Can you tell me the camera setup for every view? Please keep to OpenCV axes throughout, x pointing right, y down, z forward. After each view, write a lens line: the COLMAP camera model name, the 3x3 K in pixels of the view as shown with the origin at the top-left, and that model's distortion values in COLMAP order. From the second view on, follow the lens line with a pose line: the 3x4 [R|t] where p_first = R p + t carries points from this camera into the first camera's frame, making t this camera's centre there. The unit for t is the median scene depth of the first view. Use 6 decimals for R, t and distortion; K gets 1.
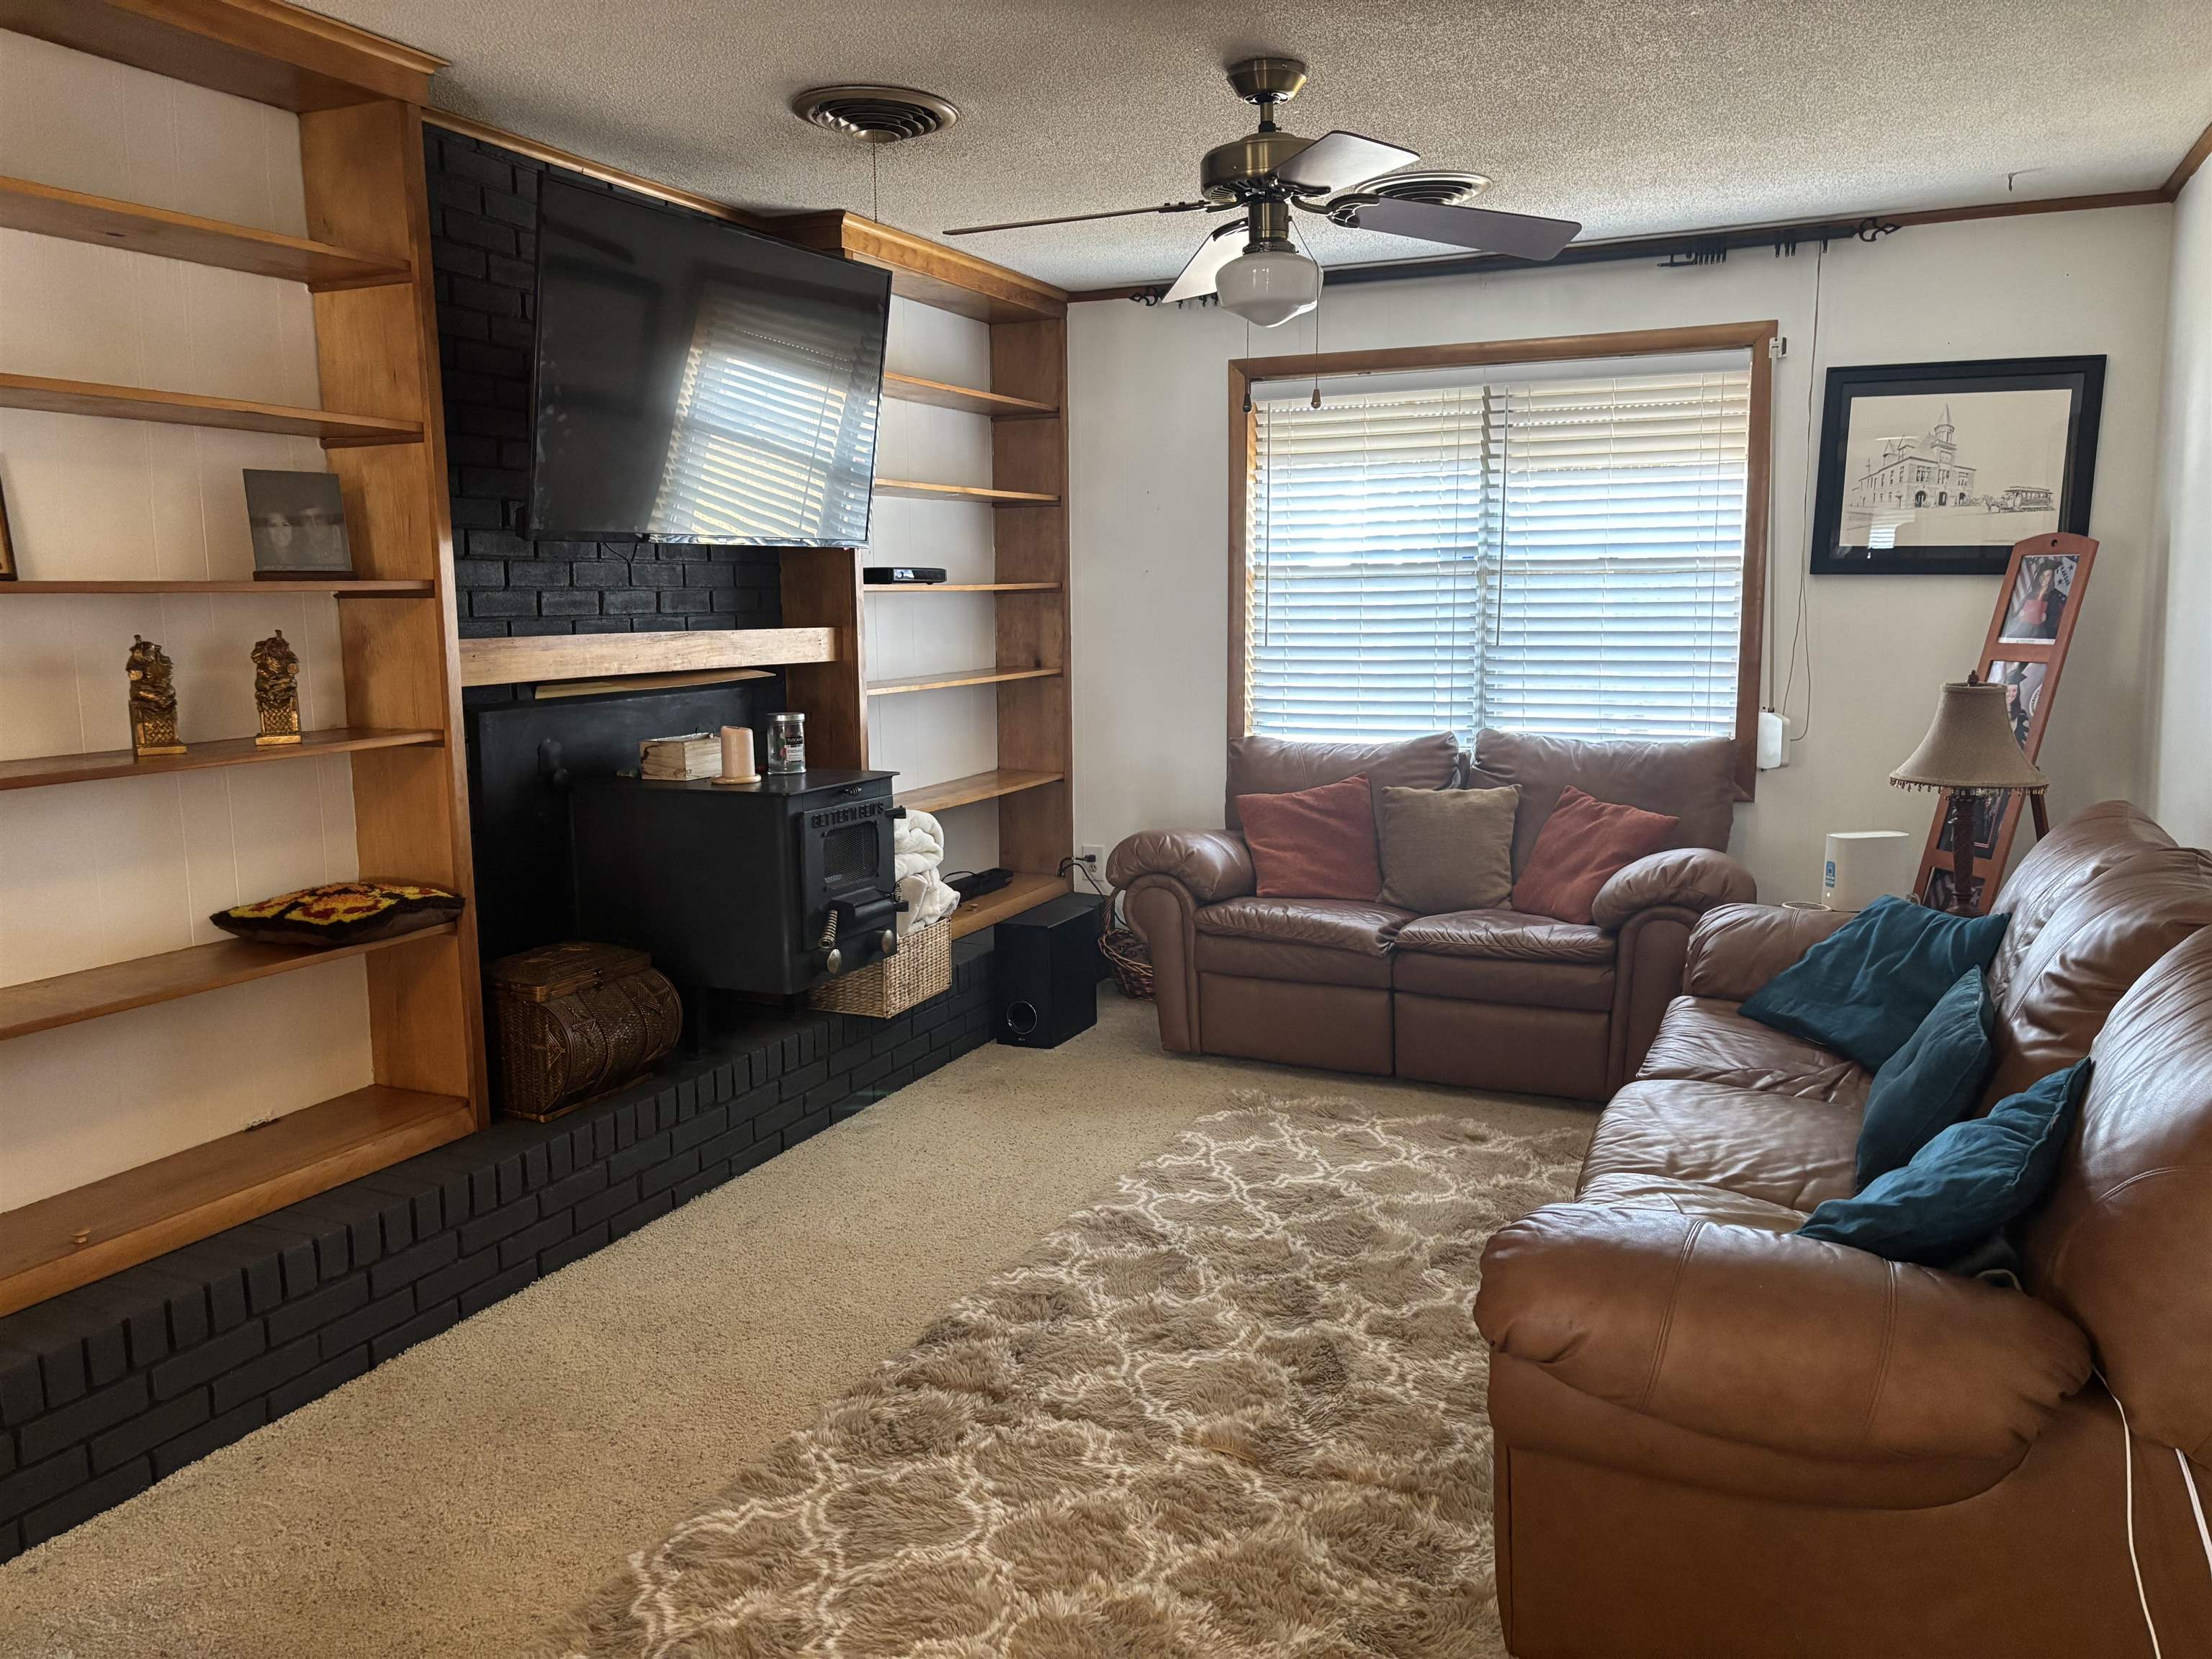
lens RADIAL K [[1670.6, 0, 1099.9], [0, 1670.6, 831.3], [0, 0, 1]] dist [0.054199, -0.053451]
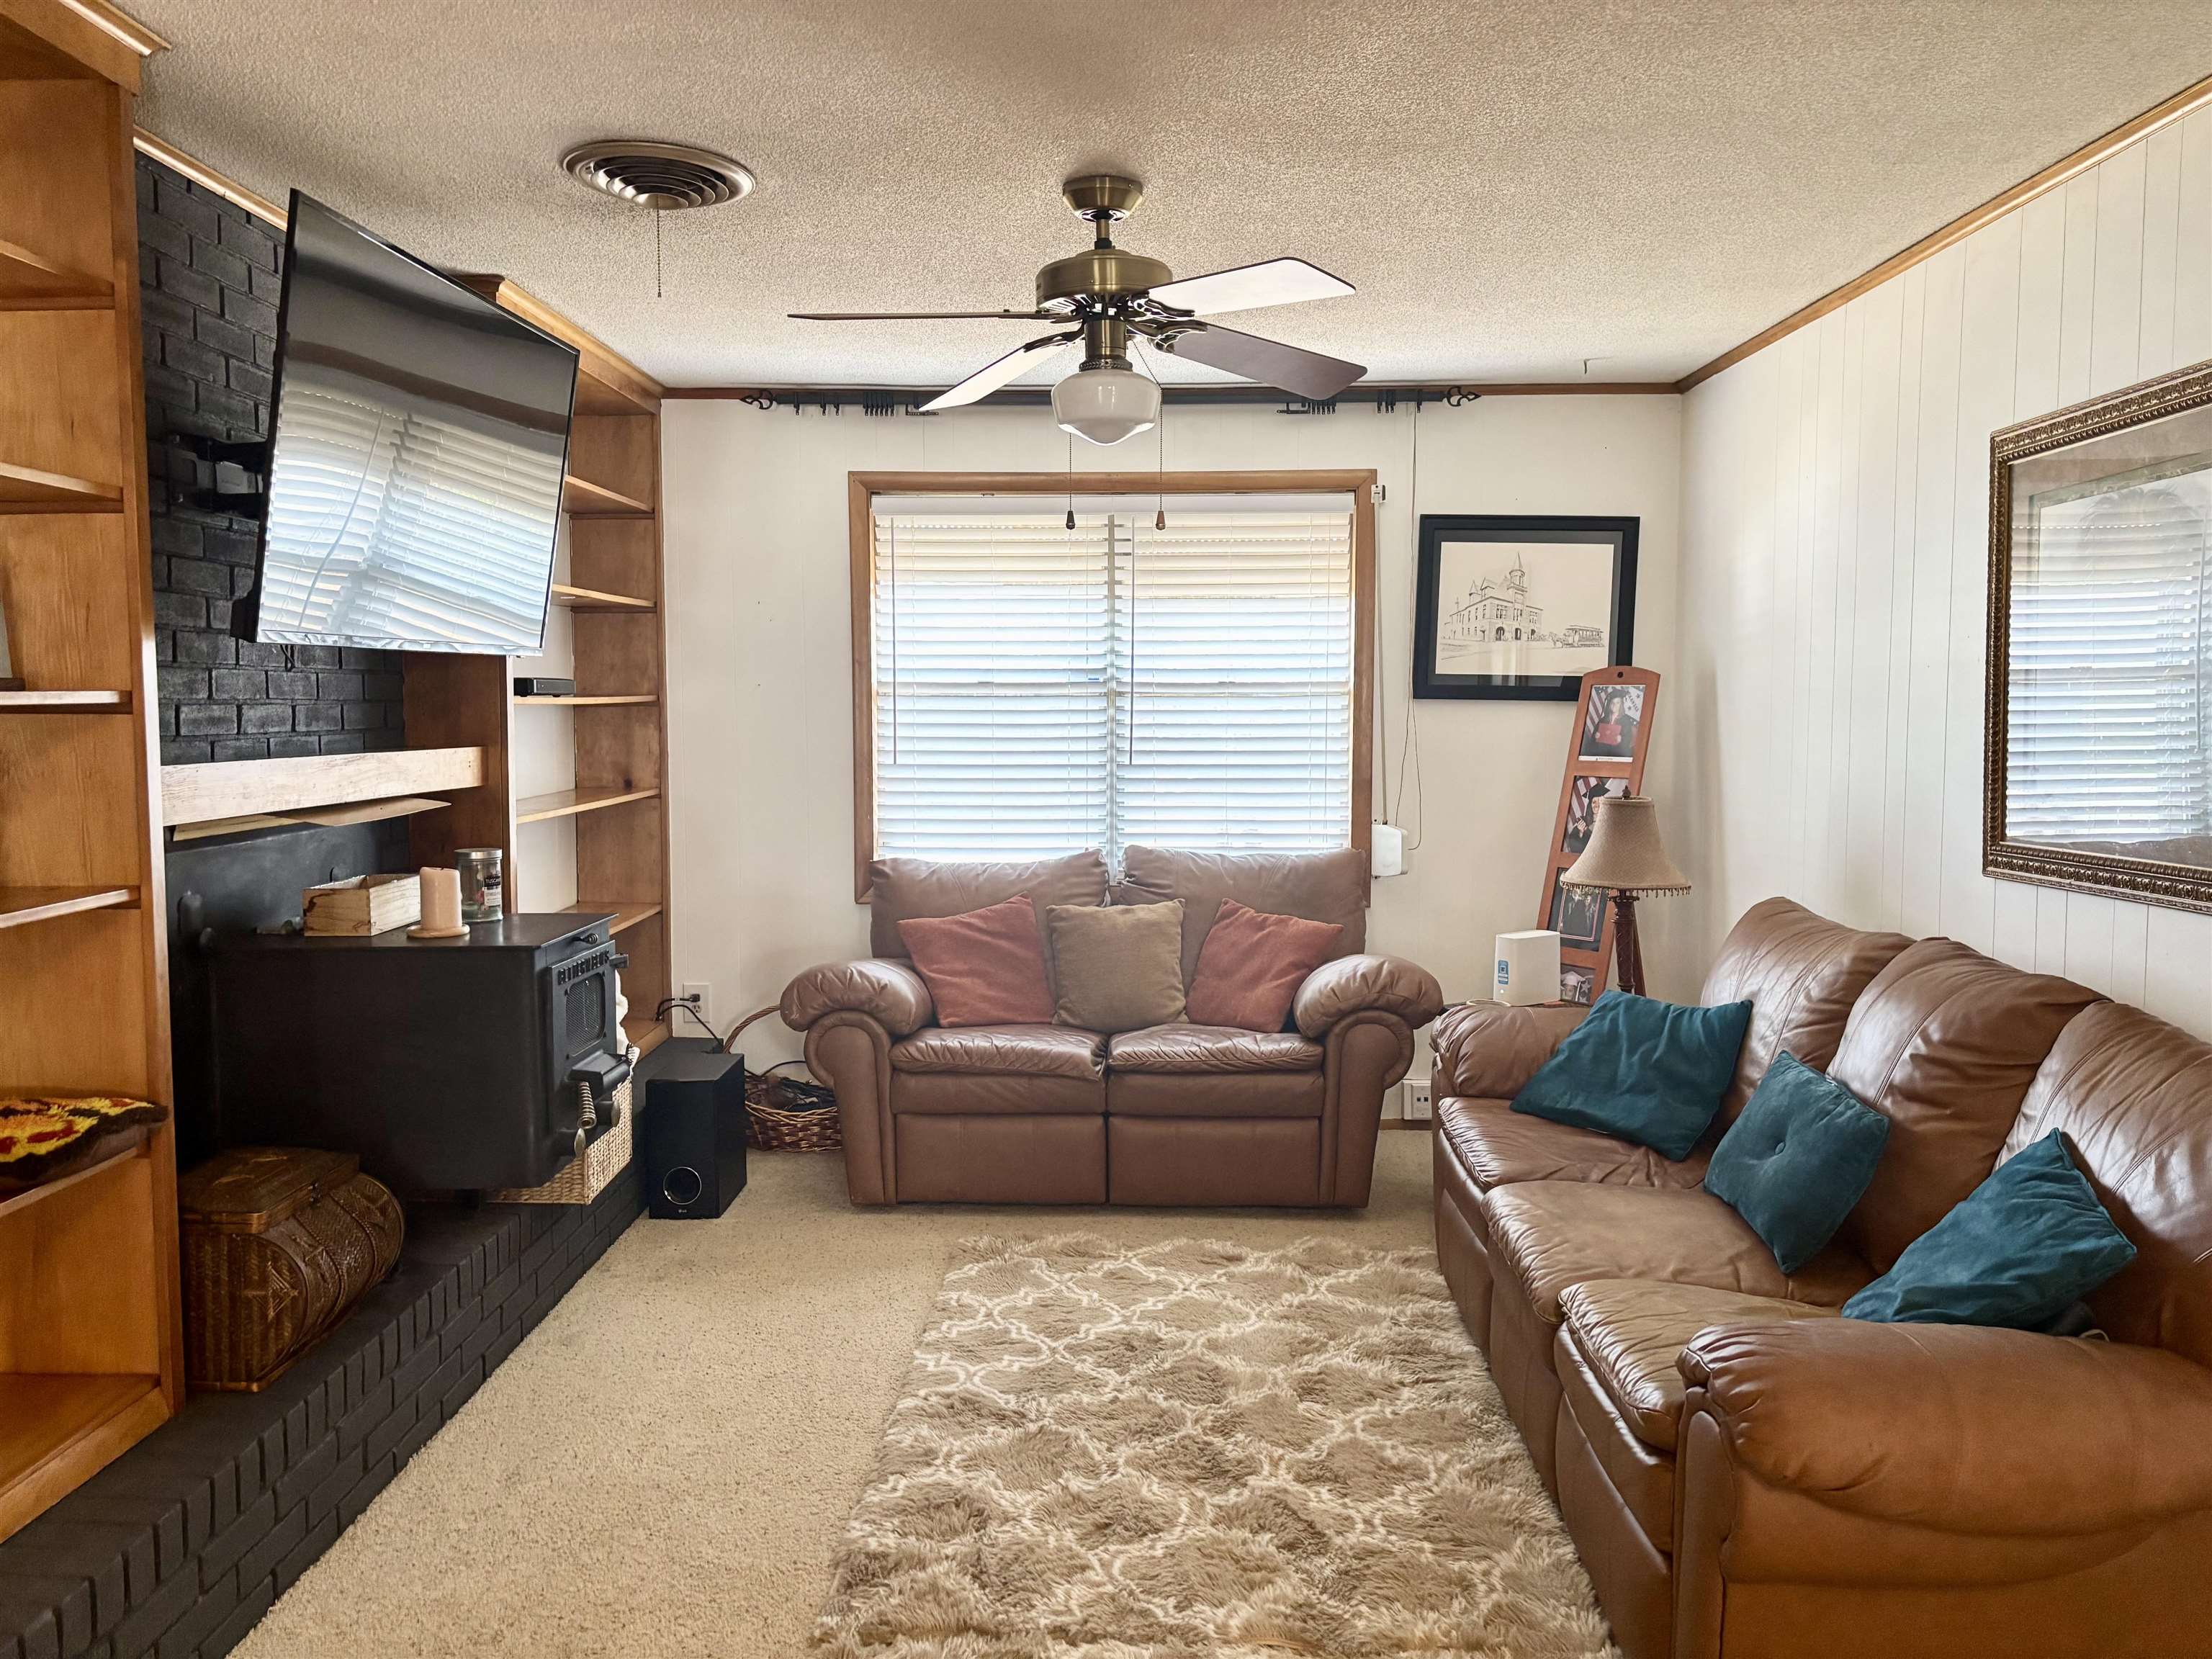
lens RADIAL K [[1670.6, 0, 1092.2], [0, 1670.6, 821.5], [0, 0, 1]] dist [0.054199, -0.053451]
pose [[0.918366, -0.019671, 0.395243, -0.237493], [0.048468, 0.996836, -0.063005, -0.016316], [-0.392753, 0.077018, 0.916413, 0.102493]]
